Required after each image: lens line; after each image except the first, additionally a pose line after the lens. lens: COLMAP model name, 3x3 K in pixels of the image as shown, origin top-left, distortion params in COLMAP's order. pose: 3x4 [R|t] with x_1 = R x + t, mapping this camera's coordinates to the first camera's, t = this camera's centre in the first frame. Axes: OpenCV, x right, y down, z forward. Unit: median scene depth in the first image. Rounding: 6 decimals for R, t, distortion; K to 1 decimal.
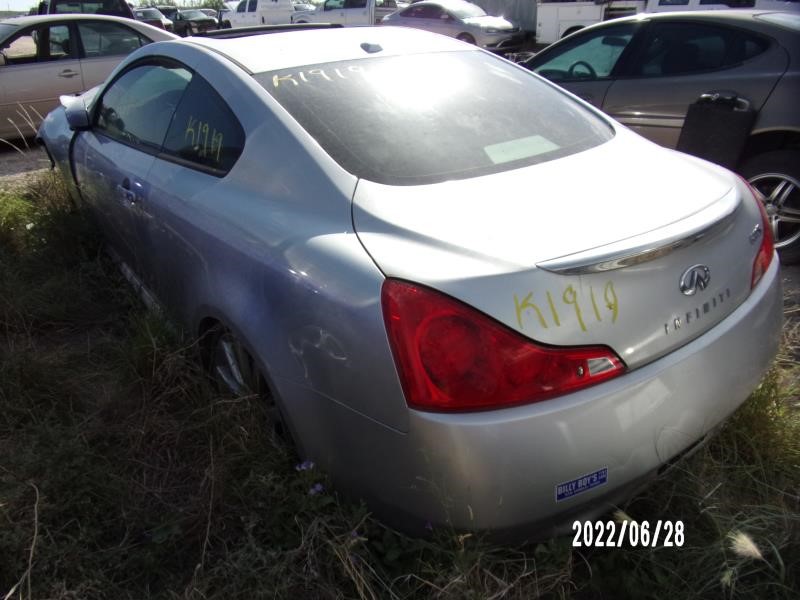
lens RADIAL K [[564.1, 0, 398.1], [0, 564.1, 299.8], [0, 0, 1]] dist [-0.019205, 0.002723]
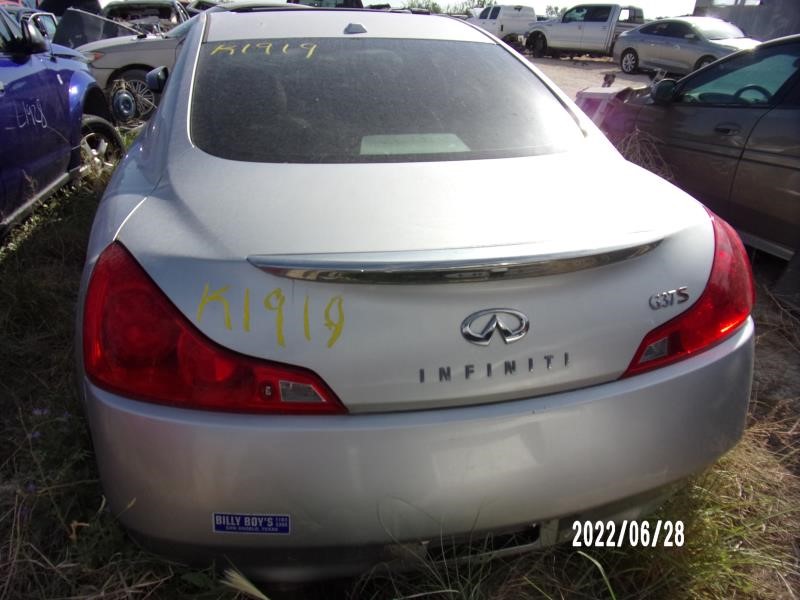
lens RADIAL K [[564.1, 0, 399.9], [0, 564.1, 300.6], [0, 0, 1]] dist [-0.019205, 0.002723]
pose [[0.919791, 0.218247, -0.326117, 0.661623], [-0.222920, 0.974554, 0.023467, -0.060084], [0.322941, 0.051114, 0.945038, 0.233641]]
